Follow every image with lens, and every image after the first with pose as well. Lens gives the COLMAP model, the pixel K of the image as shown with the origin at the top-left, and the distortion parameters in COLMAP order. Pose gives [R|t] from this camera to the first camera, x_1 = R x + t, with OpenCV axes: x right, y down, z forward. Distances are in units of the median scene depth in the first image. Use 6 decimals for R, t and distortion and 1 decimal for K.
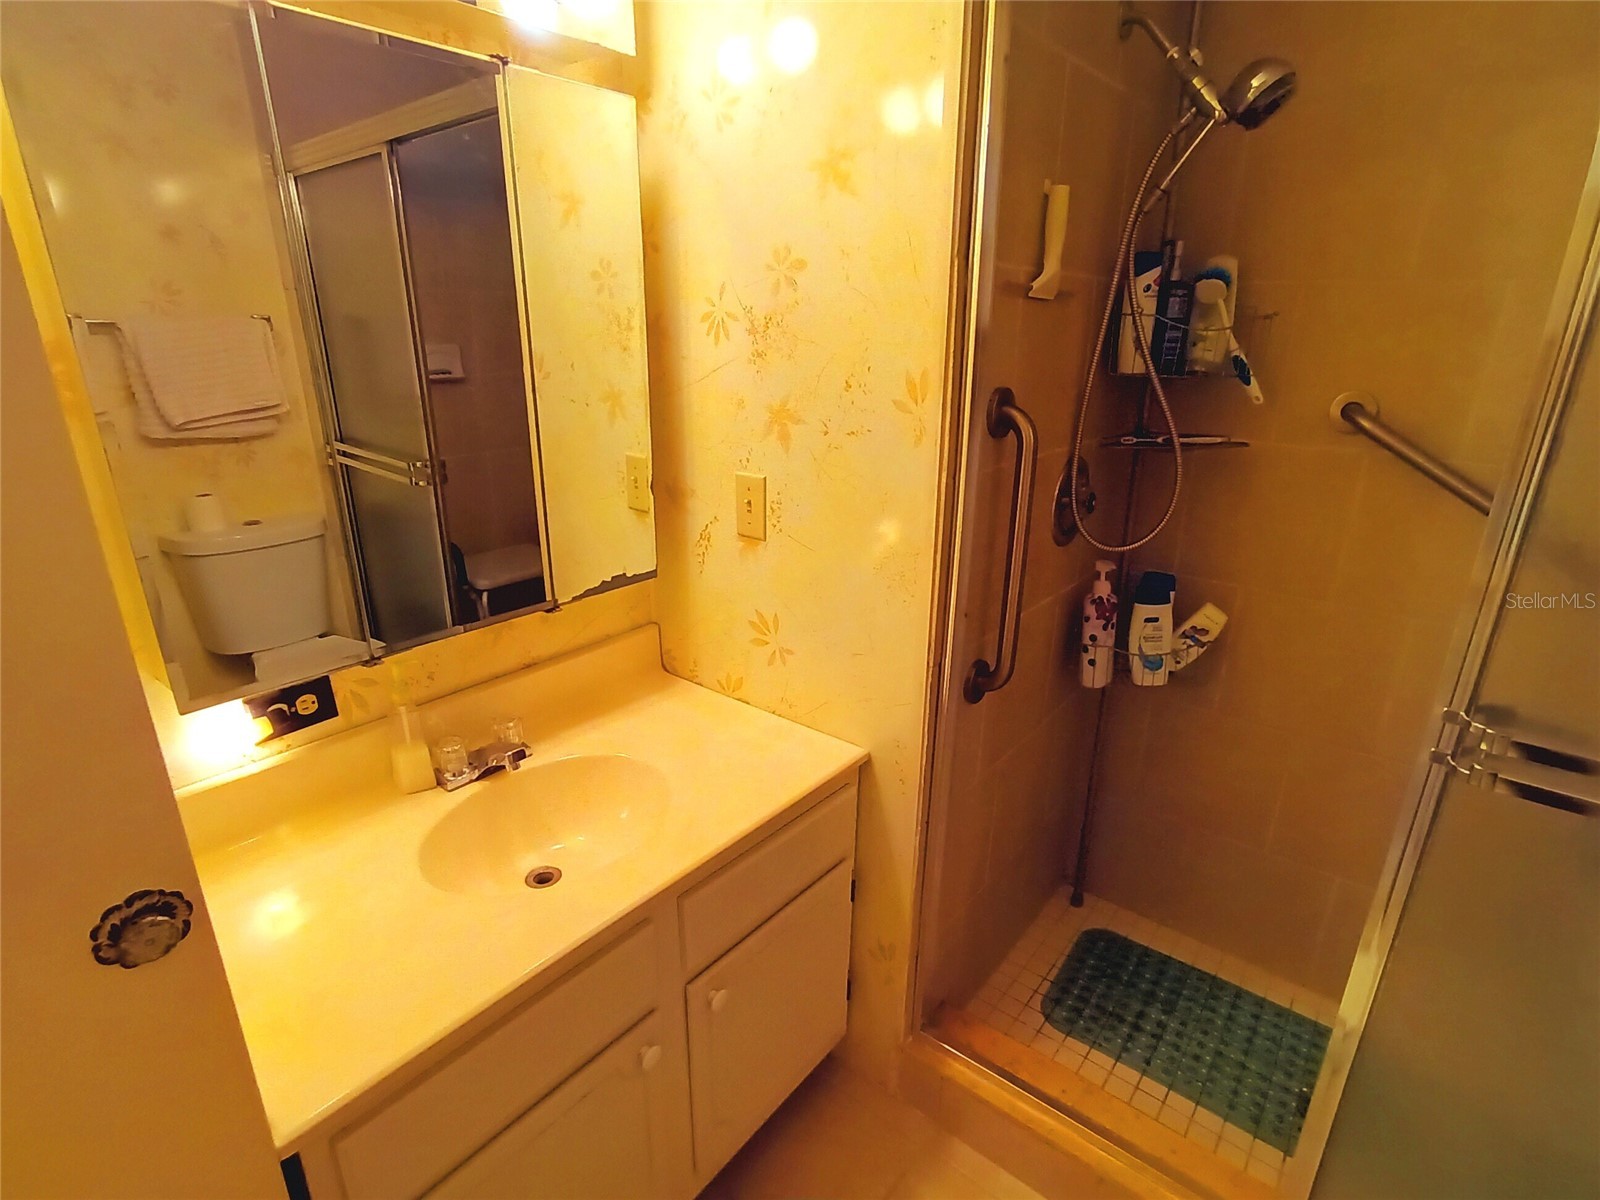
lens RADIAL K [[801.2, 0, 807.6], [0, 801.2, 622.6], [0, 0, 1]] dist [-0.022139, 0.012196]
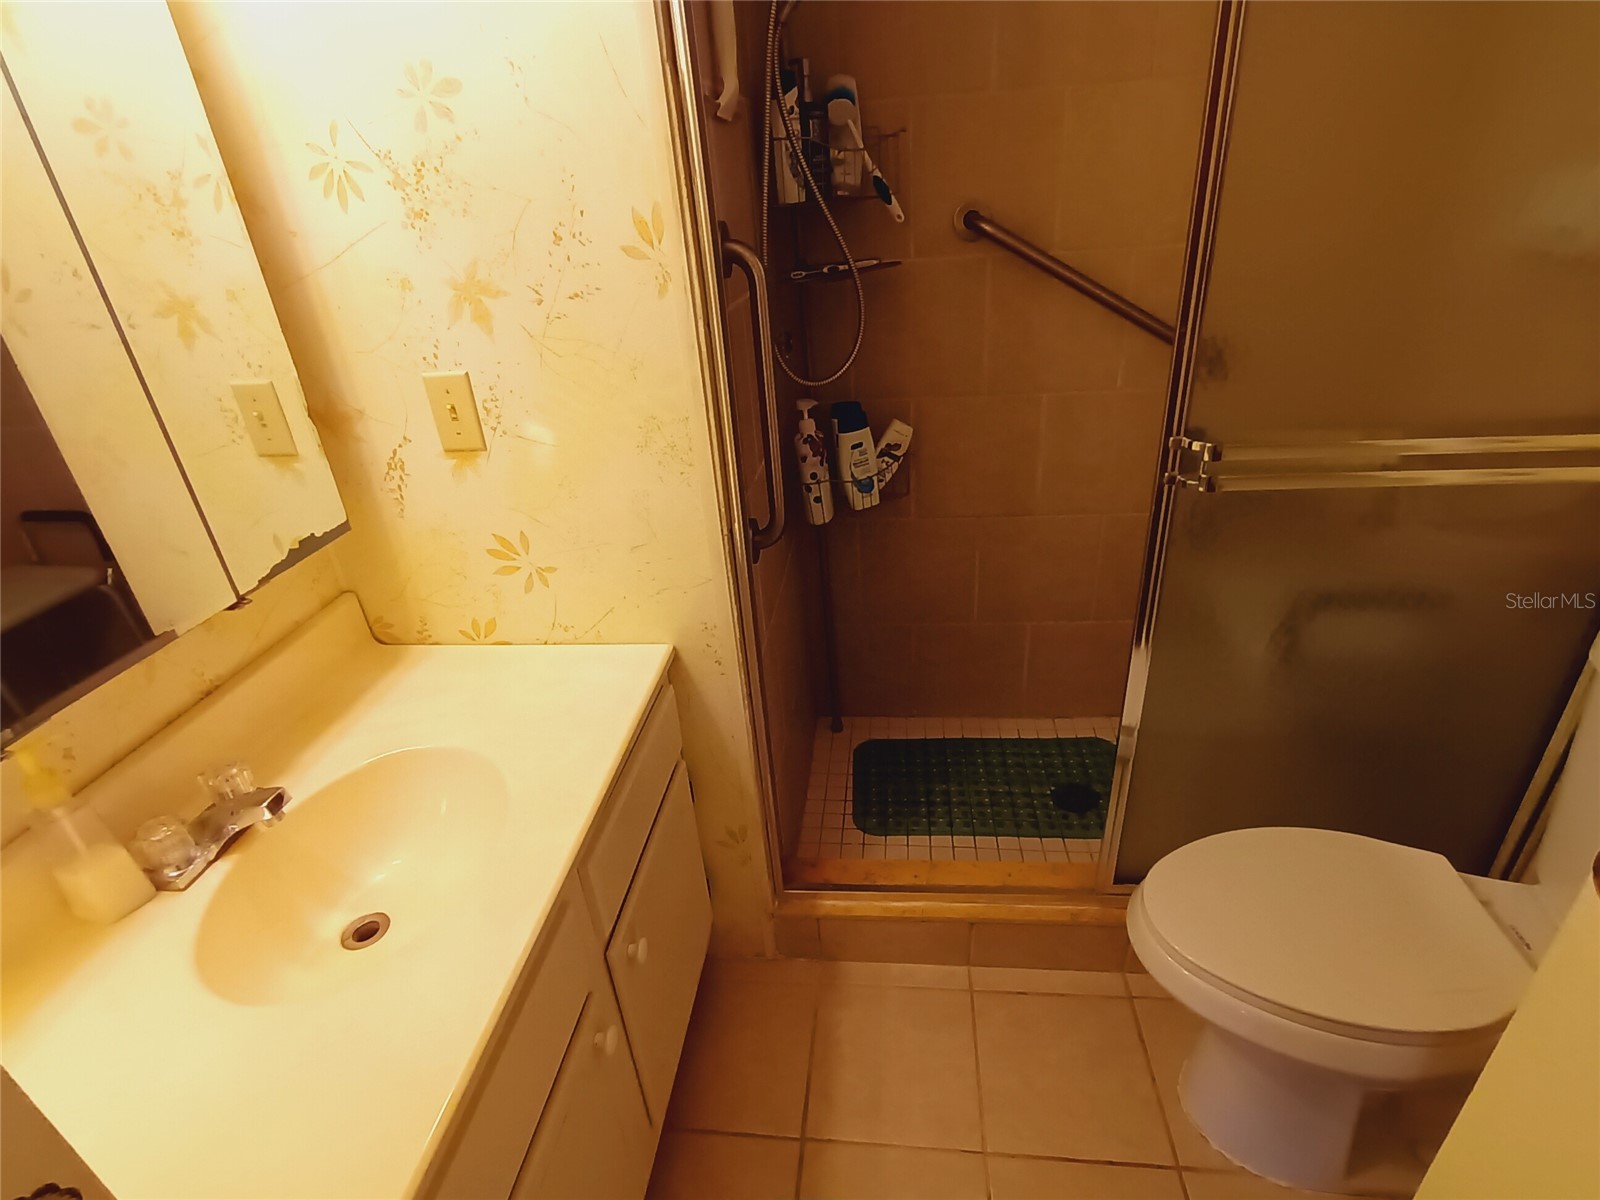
lens RADIAL K [[801.2, 0, 789.9], [0, 801.2, 614.3], [0, 0, 1]] dist [-0.022139, 0.012196]
pose [[0.840447, -0.315322, 0.440704, -0.197308], [0.261625, 0.948315, 0.179584, -0.005702], [-0.474553, -0.035632, 0.879505, 0.109572]]
